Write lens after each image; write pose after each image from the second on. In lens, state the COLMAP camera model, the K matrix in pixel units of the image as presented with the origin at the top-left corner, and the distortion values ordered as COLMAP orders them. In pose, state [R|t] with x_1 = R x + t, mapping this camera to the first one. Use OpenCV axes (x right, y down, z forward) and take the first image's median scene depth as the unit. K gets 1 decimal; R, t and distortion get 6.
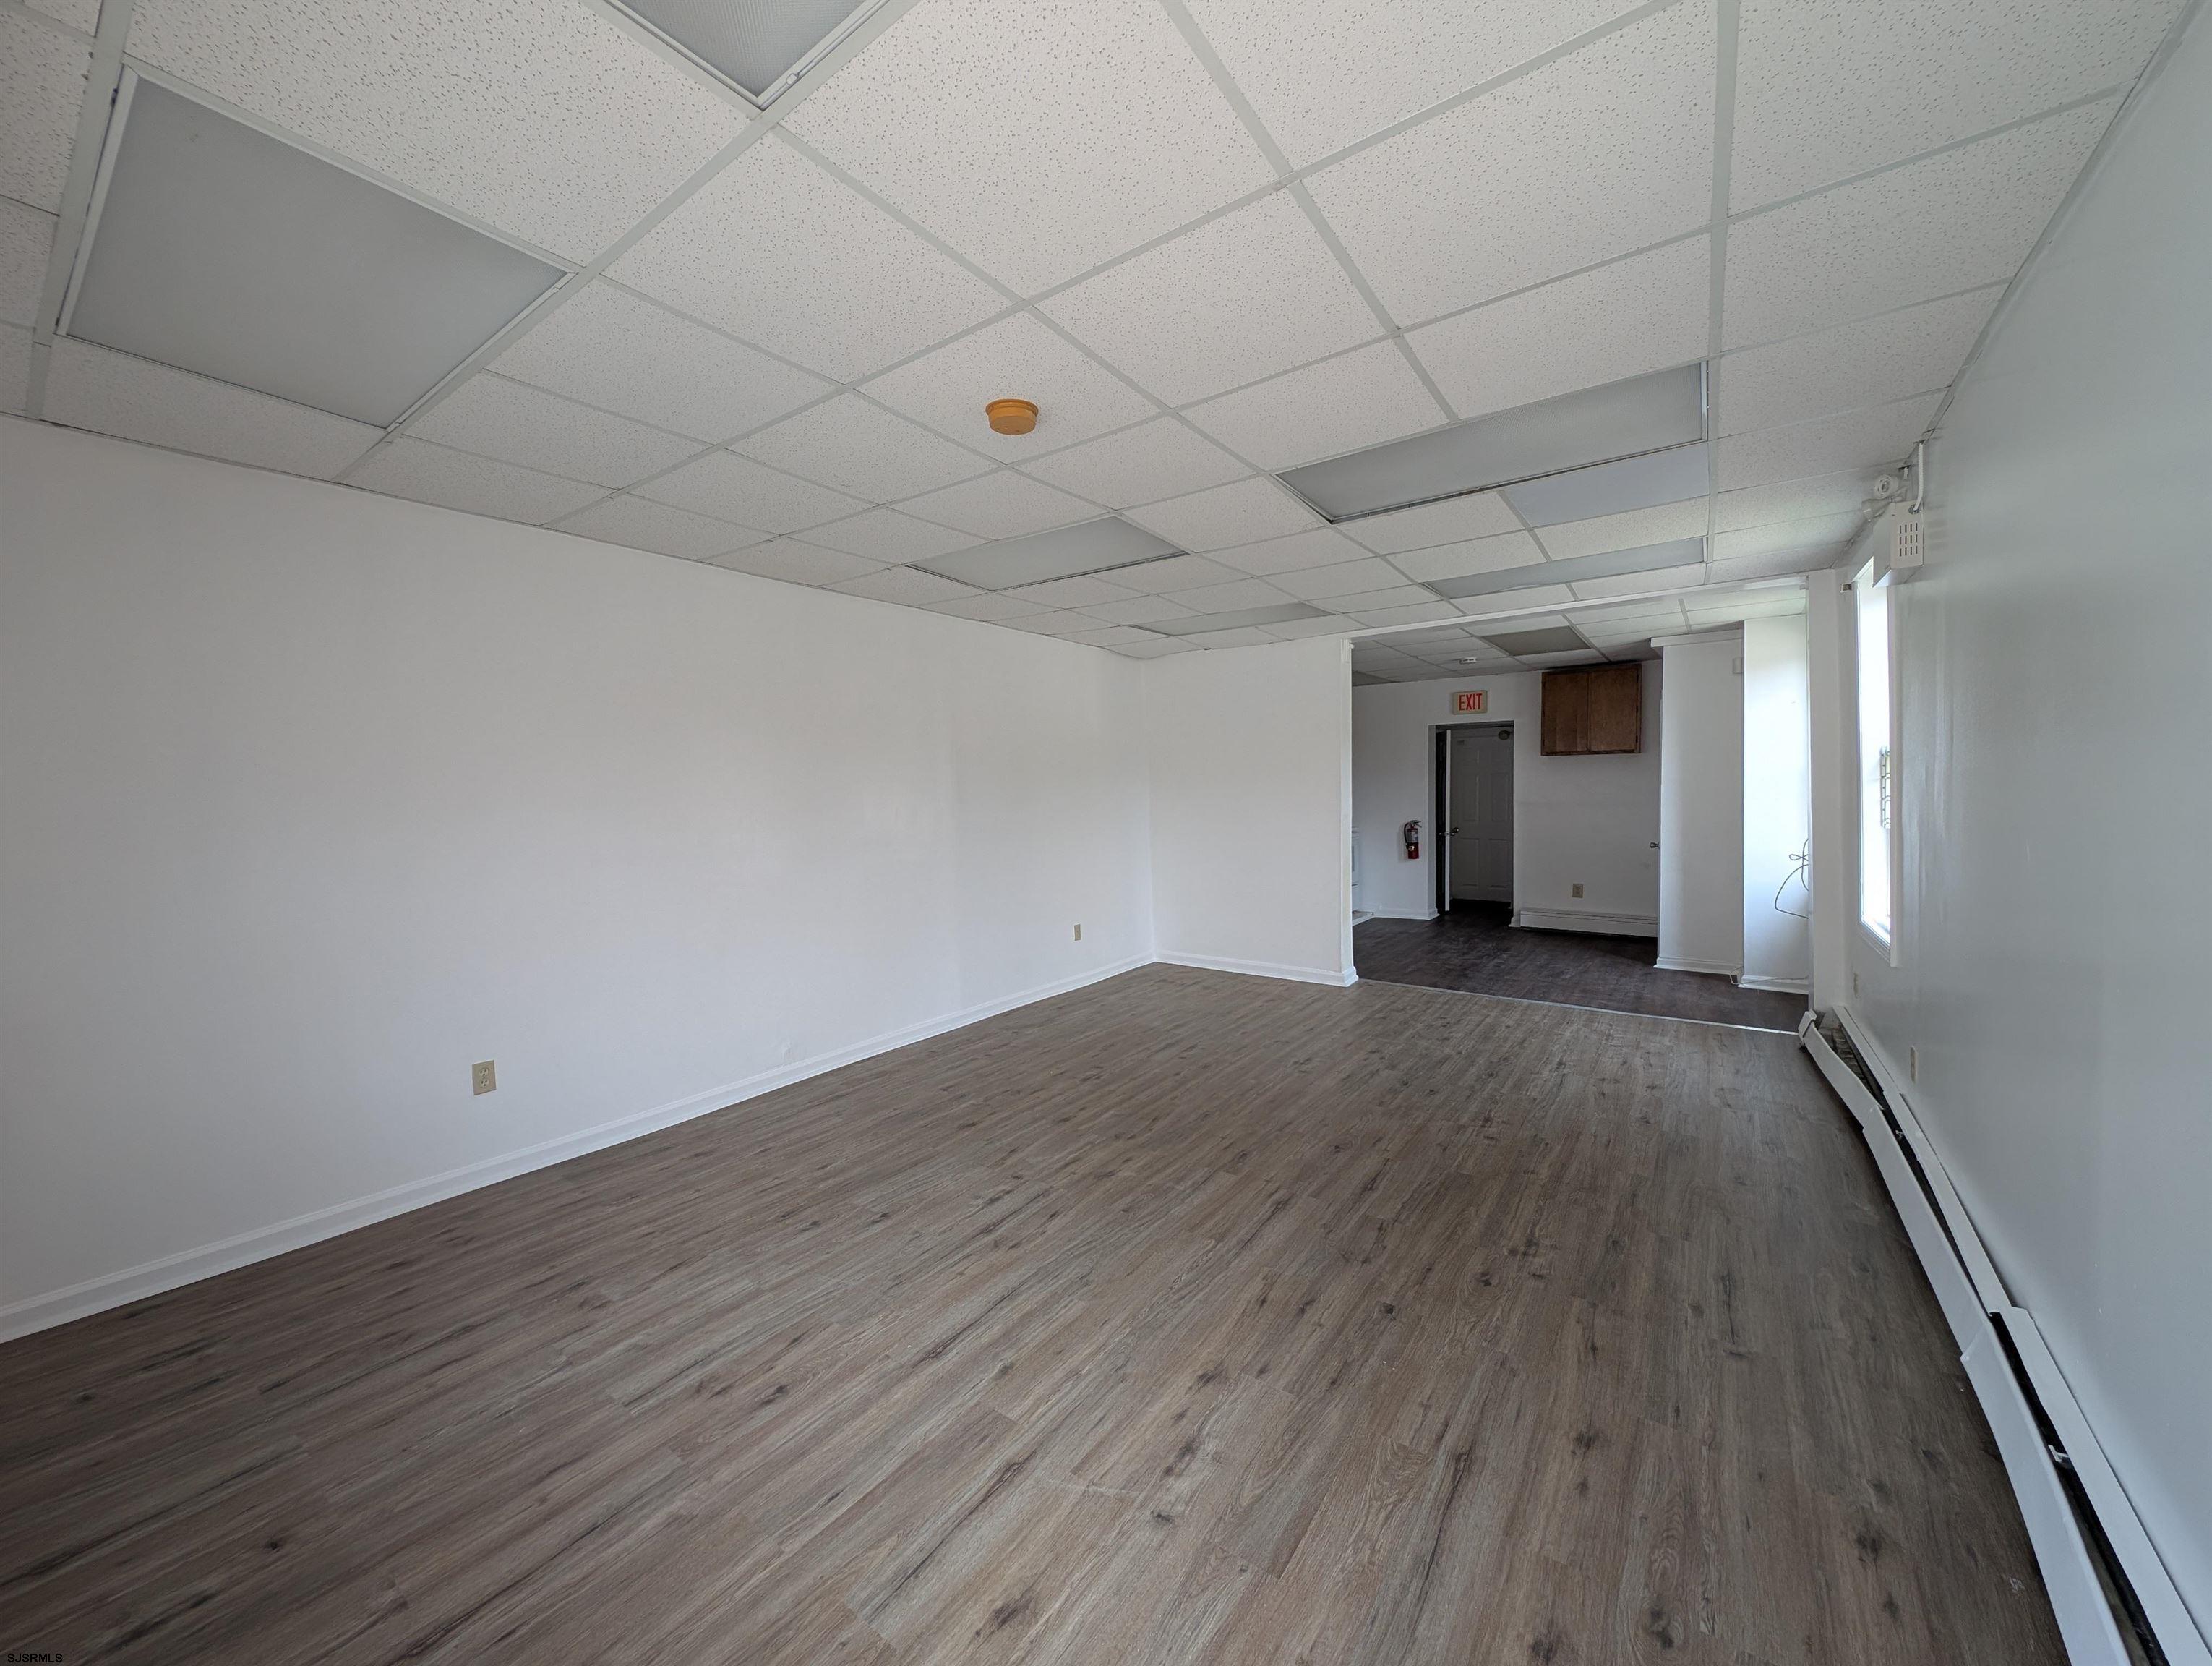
lens RADIAL K [[828.9, 0, 1101.3], [0, 828.9, 827.0], [0, 0, 1]] dist [0.002015, -0.000192]
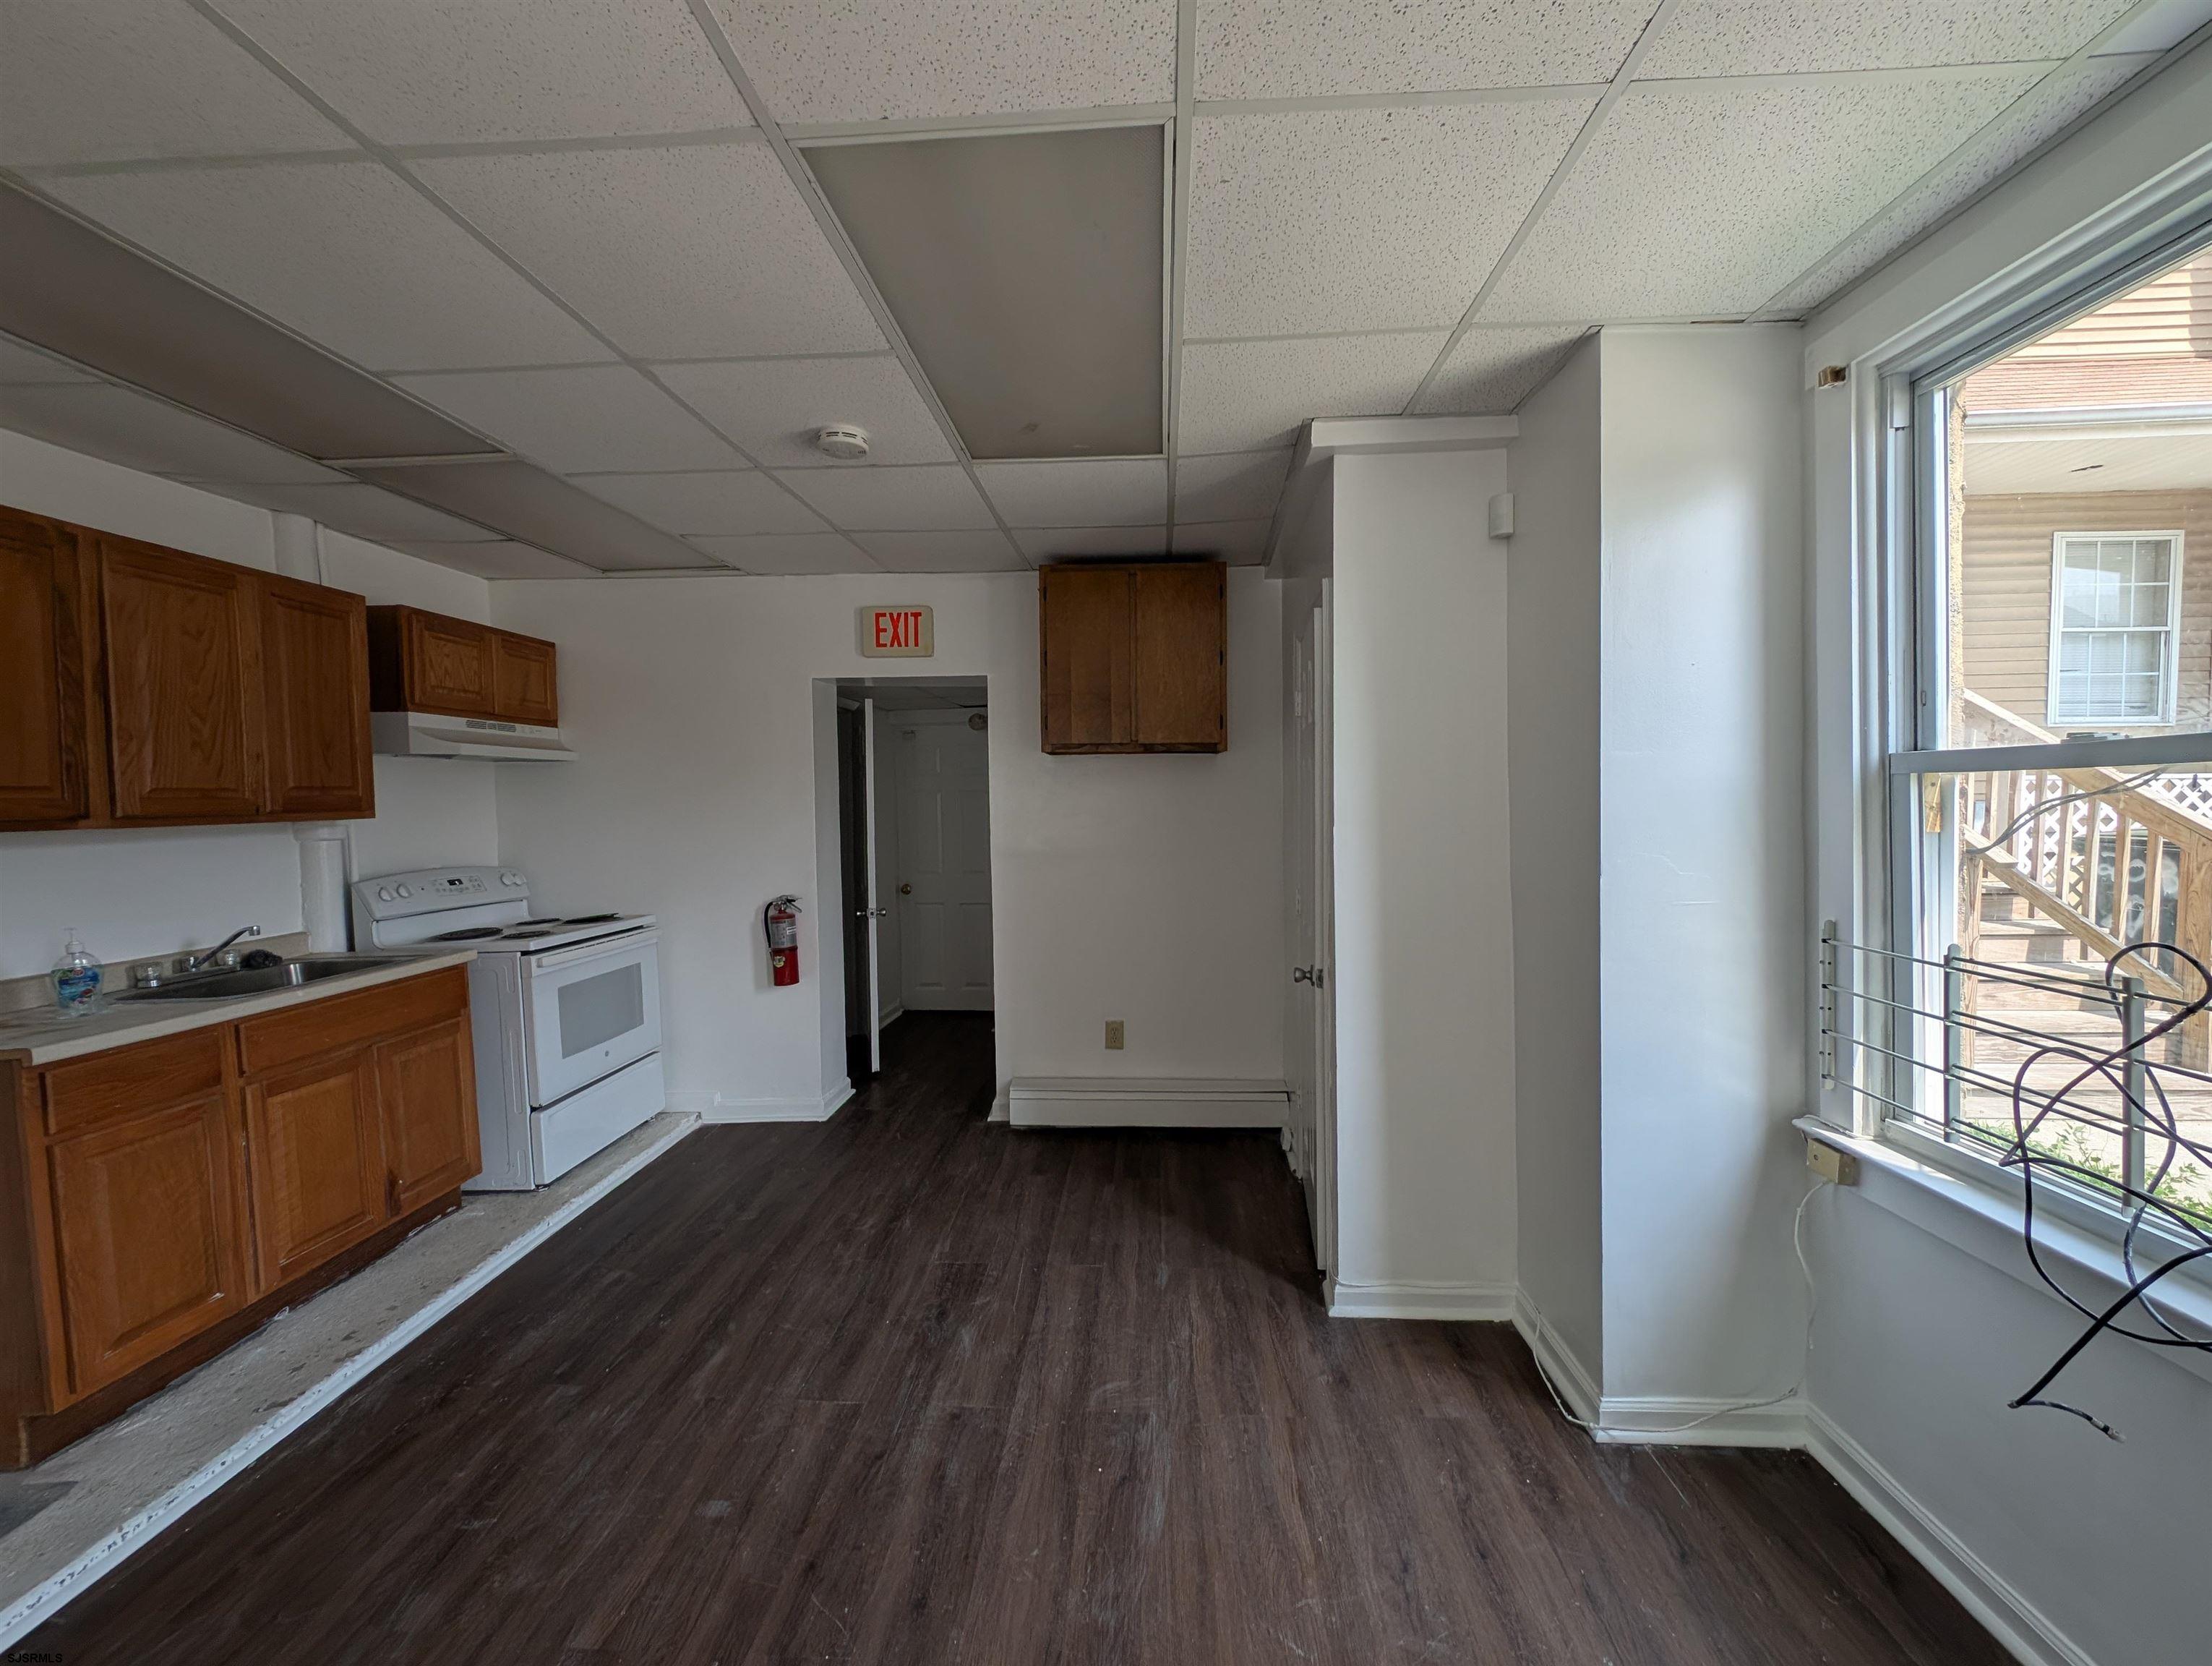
lens RADIAL K [[828.9, 0, 1110.5], [0, 828.9, 829.8], [0, 0, 1]] dist [0.002015, -0.000192]
pose [[0.832696, -0.015751, 0.553506, 0.306897], [0.023993, 0.999683, -0.007648, -0.039030], [-0.553210, 0.019649, 0.832810, 0.596414]]
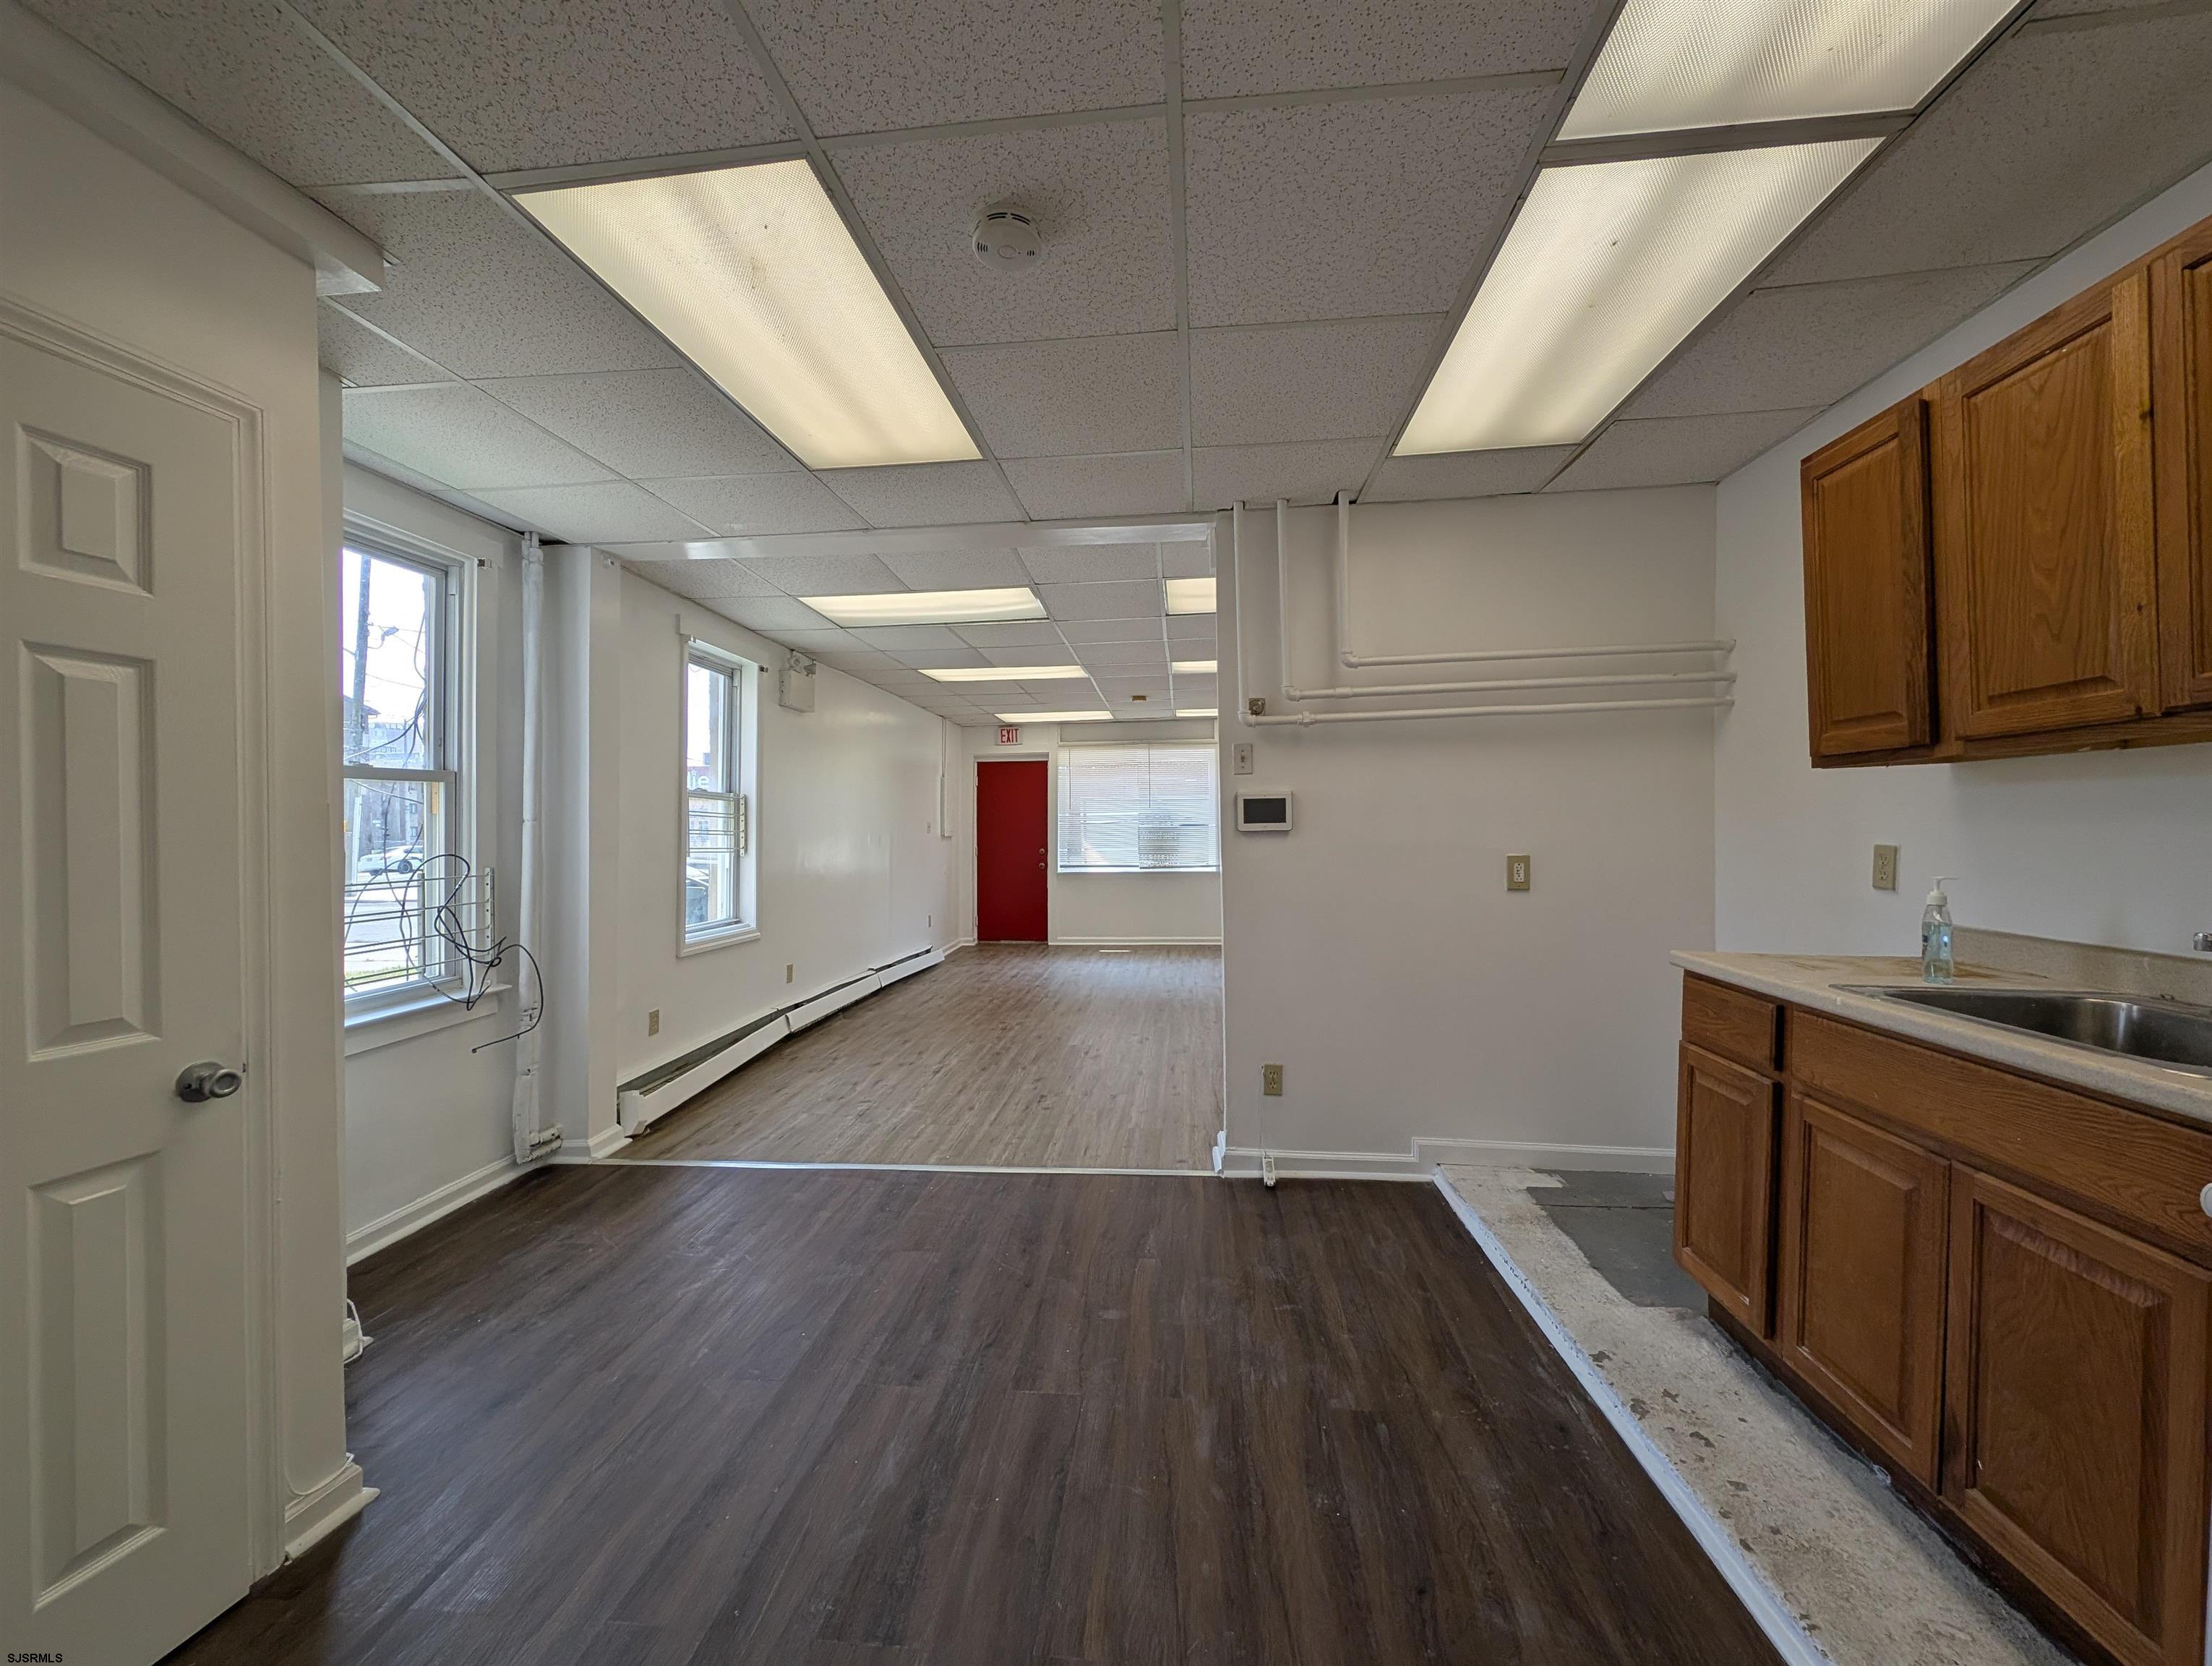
lens RADIAL K [[828.9, 0, 1115.4], [0, 828.9, 828.5], [0, 0, 1]] dist [0.002015, -0.000192]
pose [[-0.856473, 0.030207, -0.515307, 0.478707], [0.007751, 0.998926, 0.045674, -0.041927], [0.516134, 0.035124, -0.855787, 1.079019]]
